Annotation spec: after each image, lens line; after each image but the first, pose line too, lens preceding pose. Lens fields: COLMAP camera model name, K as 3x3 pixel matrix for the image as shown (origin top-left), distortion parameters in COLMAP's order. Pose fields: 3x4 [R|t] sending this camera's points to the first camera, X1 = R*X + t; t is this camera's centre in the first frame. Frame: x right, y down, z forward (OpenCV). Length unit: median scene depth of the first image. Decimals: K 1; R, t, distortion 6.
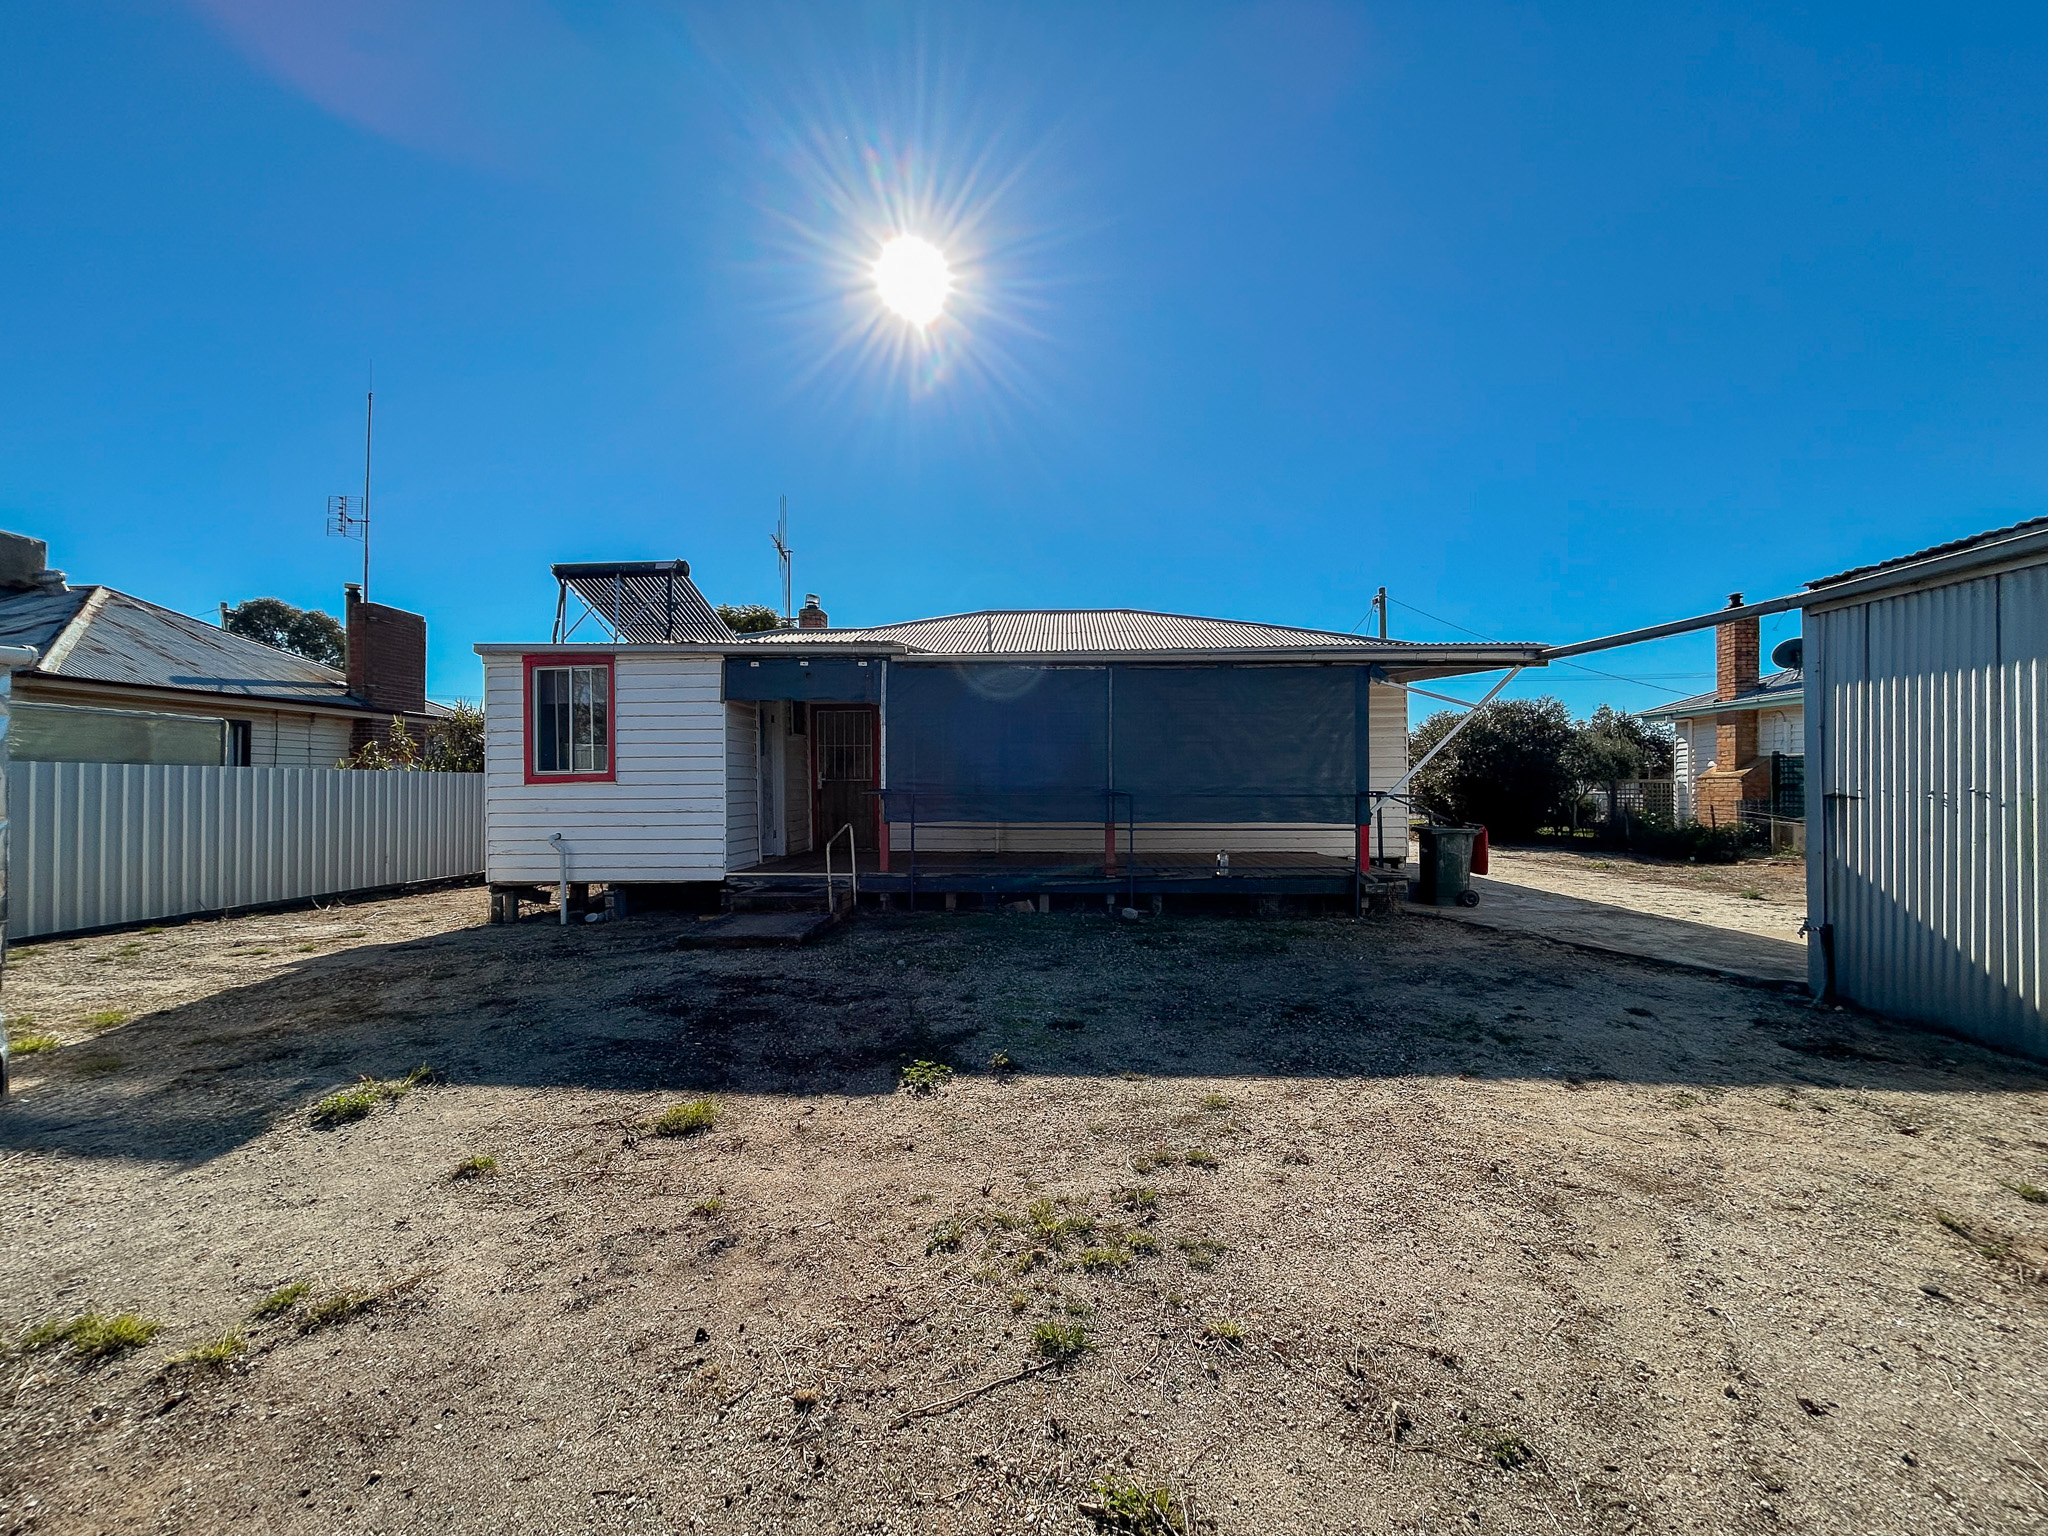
lens RADIAL K [[845.3, 0, 1024.0], [0, 845.3, 768.0], [0, 0, 1]] dist [0.000096, 0.000012]
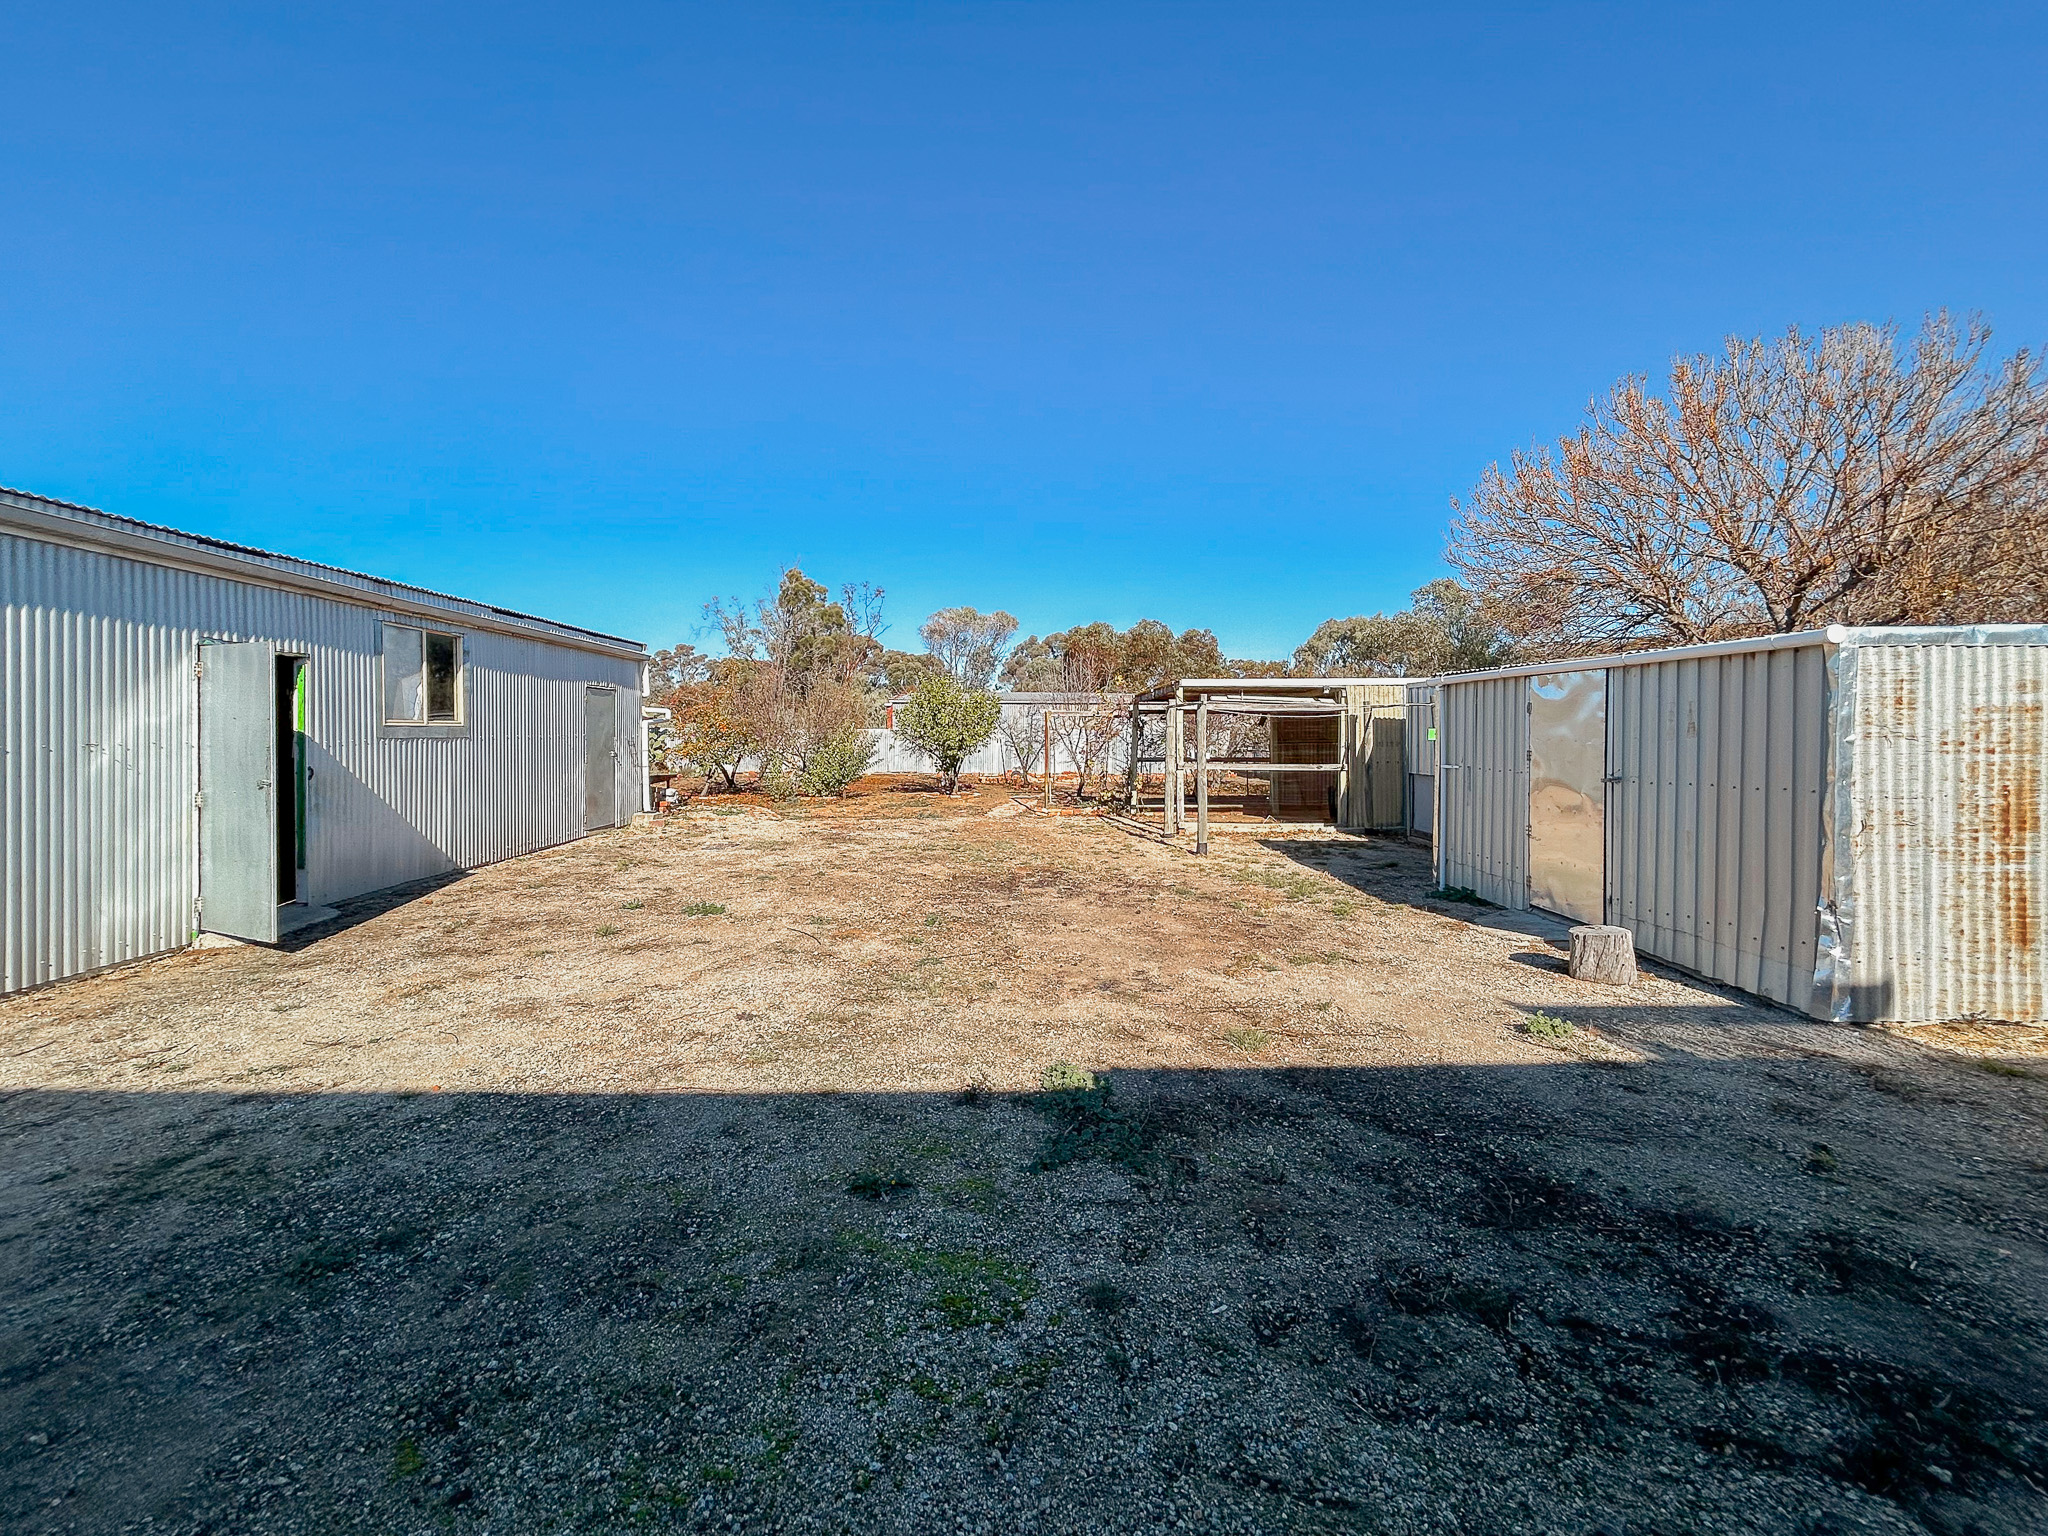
lens RADIAL K [[823.7, 0, 1021.6], [0, 823.7, 749.5], [0, 0, 1]] dist [-0.000198, -0.000026]
pose [[-0.994119, -0.002384, -0.108269, 0.021225], [-0.002666, 0.999993, 0.002462, 0.020721], [0.108263, 0.002736, -0.994119, 1.897399]]
